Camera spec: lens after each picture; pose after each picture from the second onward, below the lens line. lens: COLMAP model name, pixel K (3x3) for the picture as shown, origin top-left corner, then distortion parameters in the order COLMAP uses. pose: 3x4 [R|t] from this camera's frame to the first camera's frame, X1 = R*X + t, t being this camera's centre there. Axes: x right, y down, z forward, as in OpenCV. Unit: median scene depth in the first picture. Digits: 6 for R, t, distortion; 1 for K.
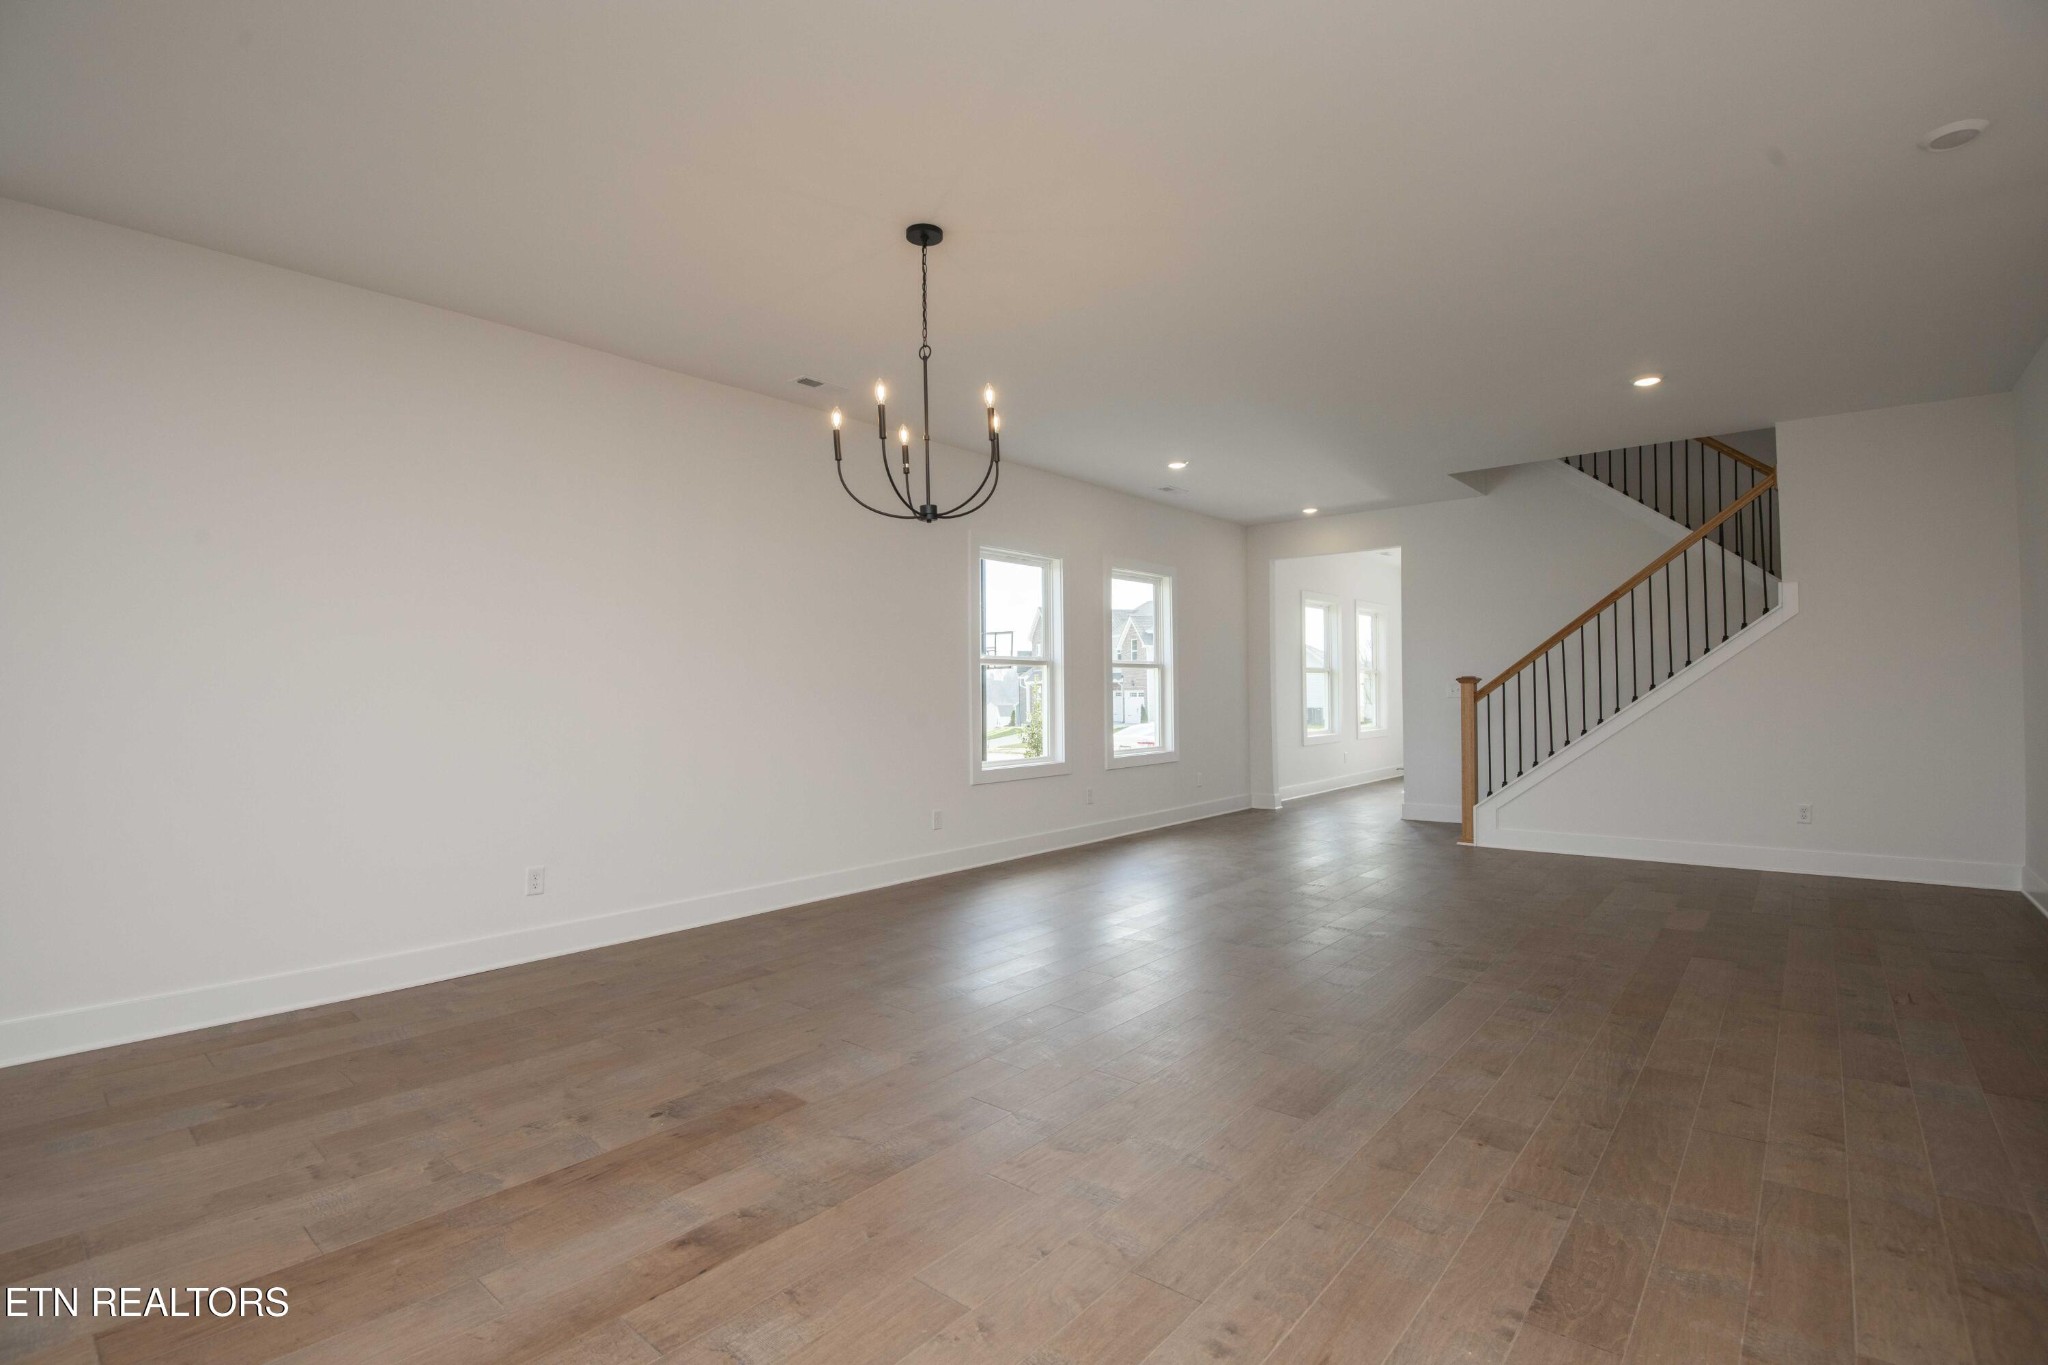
lens RADIAL K [[944.8, 0, 1030.0], [0, 944.8, 679.1], [0, 0, 1]] dist [-0.005002, -0.025737]
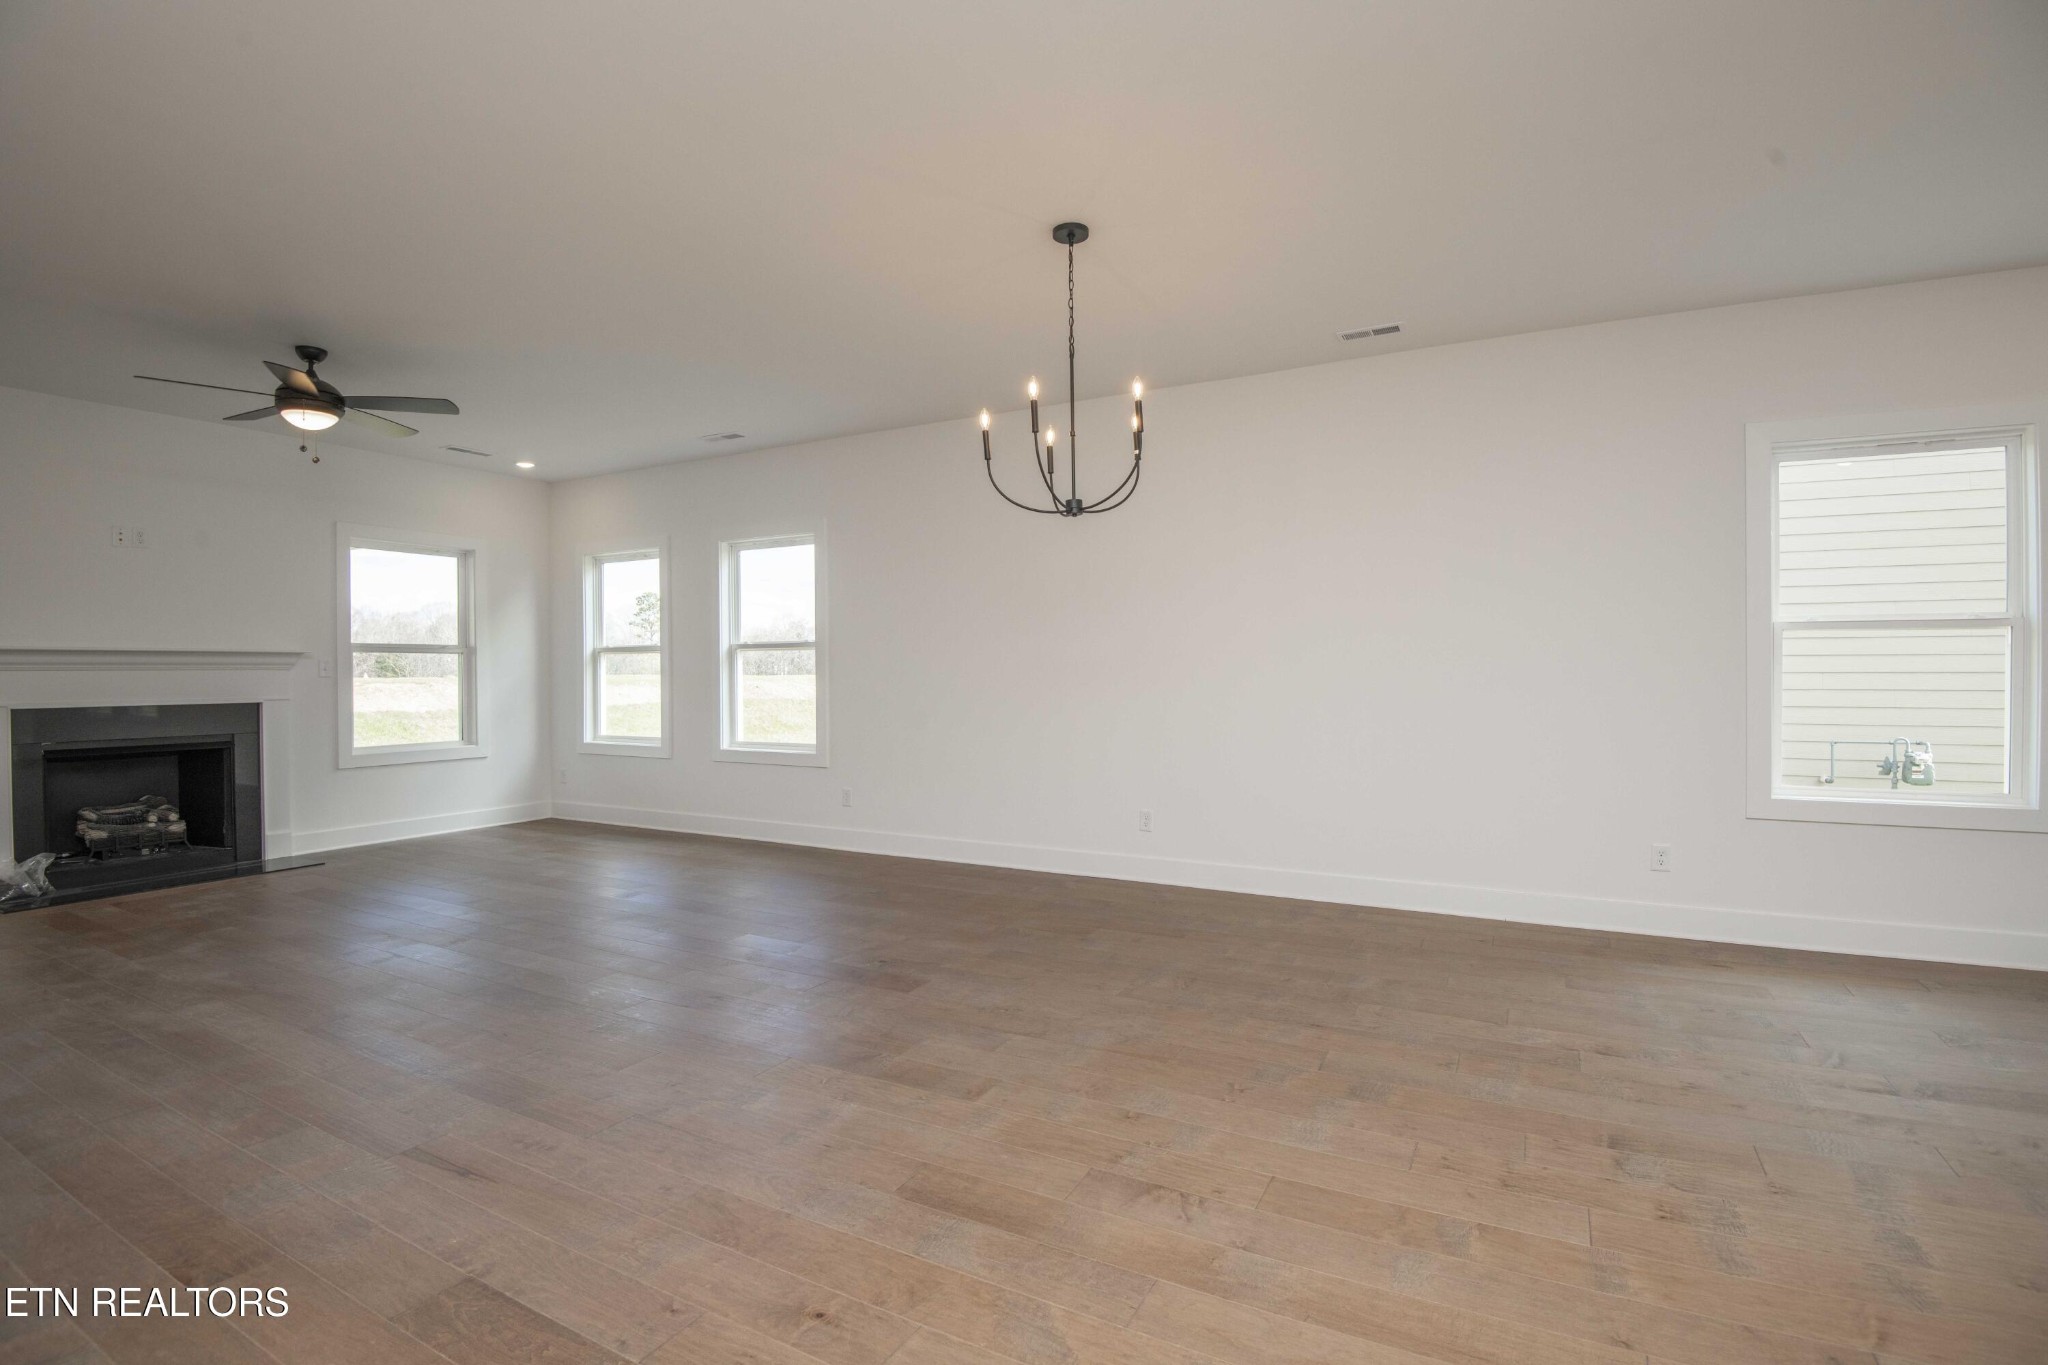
lens RADIAL K [[944.8, 0, 1030.0], [0, 944.8, 679.1], [0, 0, 1]] dist [-0.005002, -0.025737]
pose [[0.201954, 0.018034, -0.979229, 0.434551], [0.019661, 0.999554, 0.022463, -0.006726], [0.979198, -0.023789, 0.201509, 0.363259]]
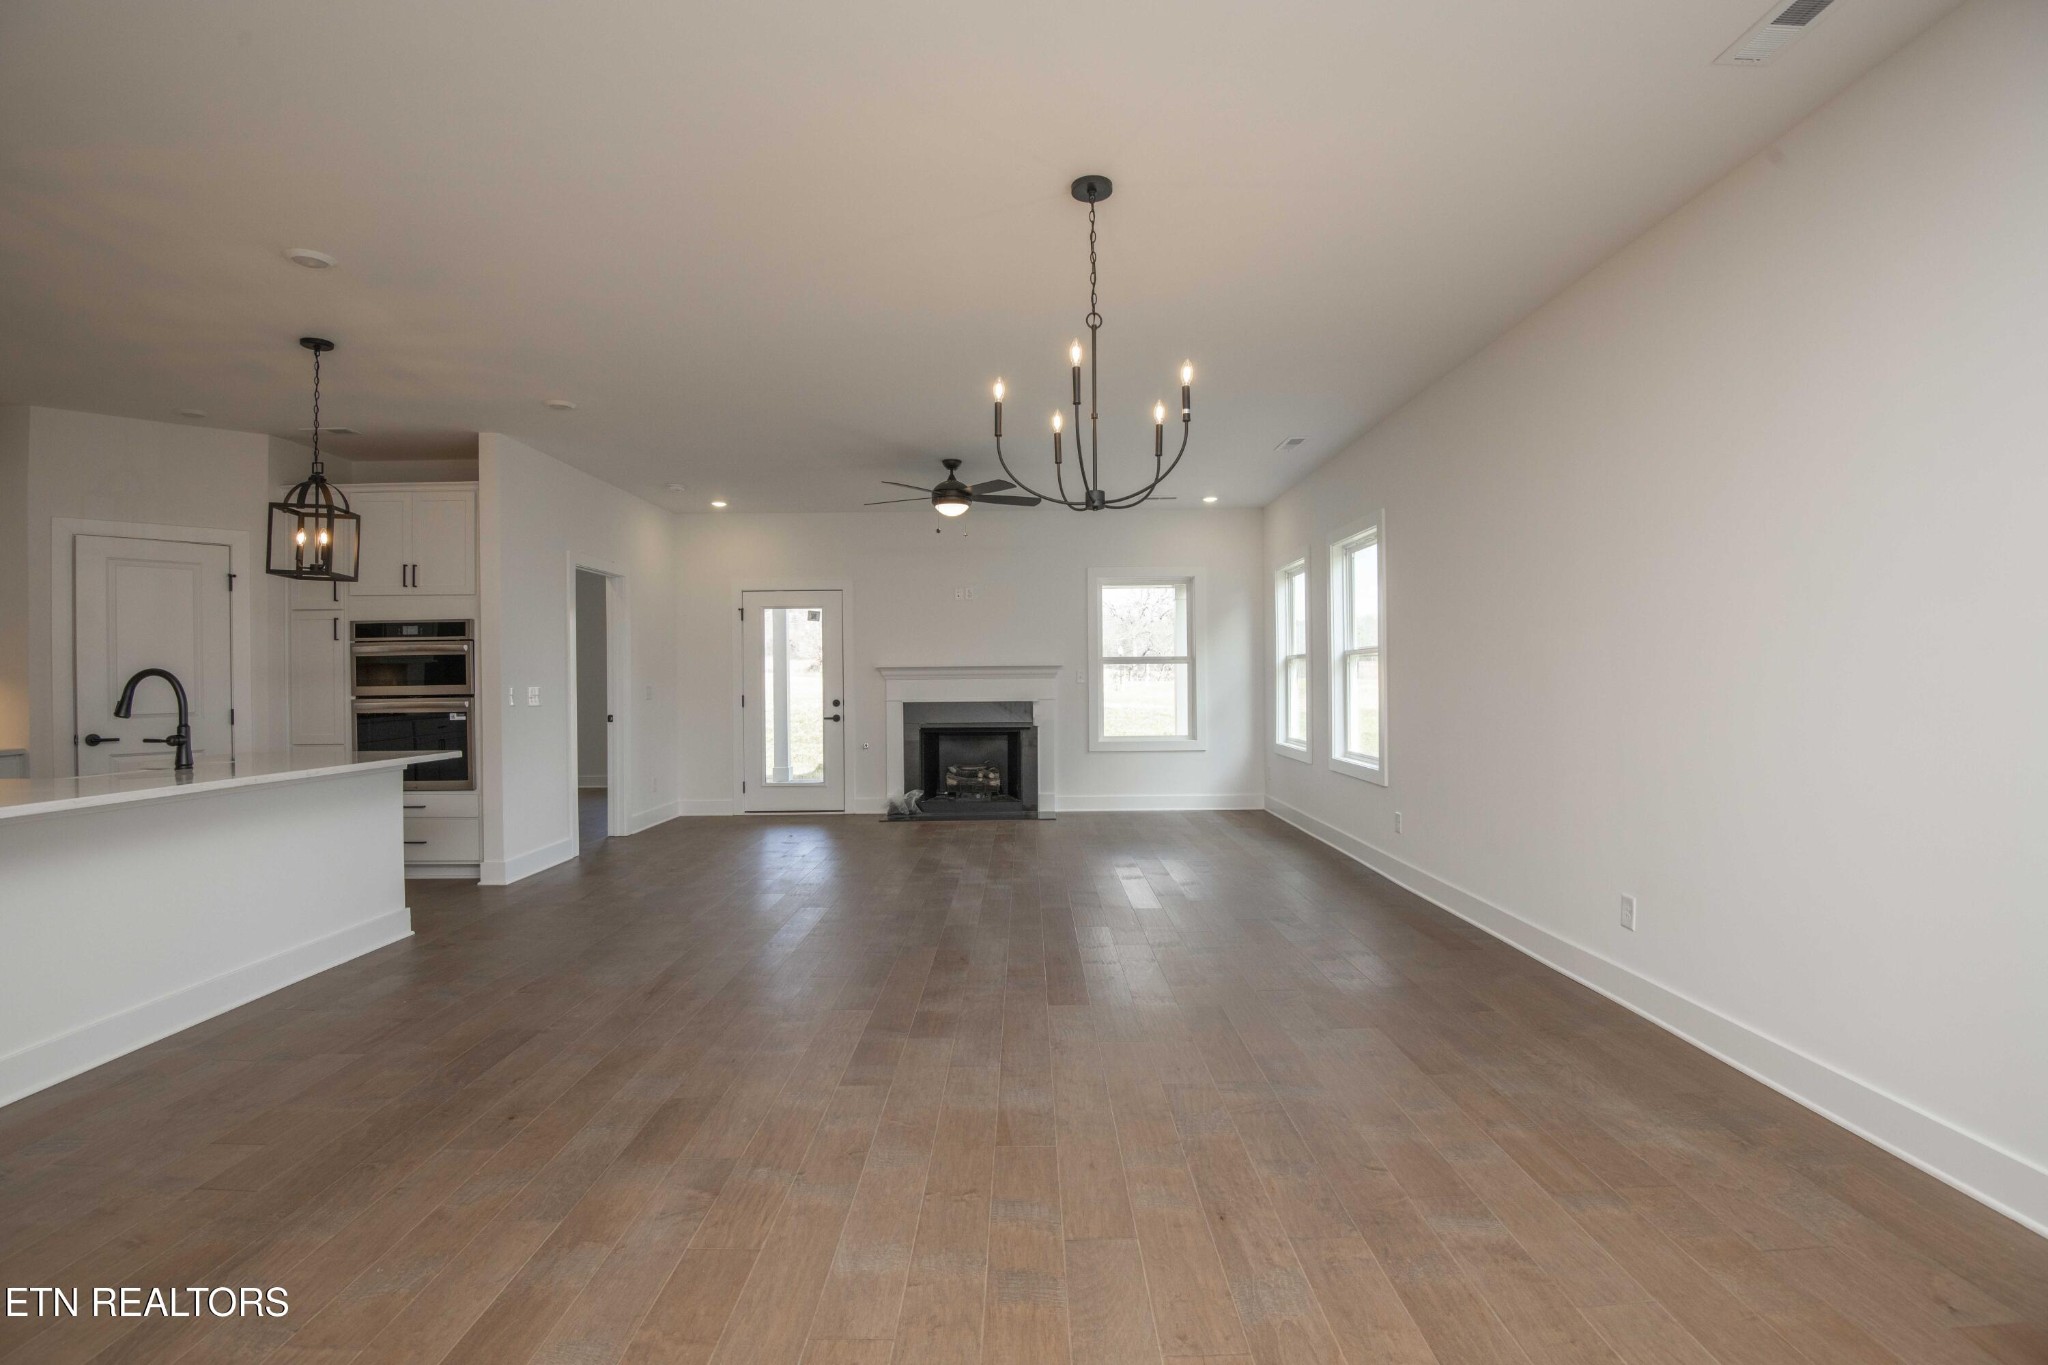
lens RADIAL K [[944.8, 0, 1030.0], [0, 944.8, 679.1], [0, 0, 1]] dist [-0.005002, -0.025737]
pose [[-0.762993, 0.018516, -0.646141, 0.254926], [0.029089, 0.999561, -0.005706, -0.001593], [0.645751, -0.023150, -0.763197, 0.802147]]
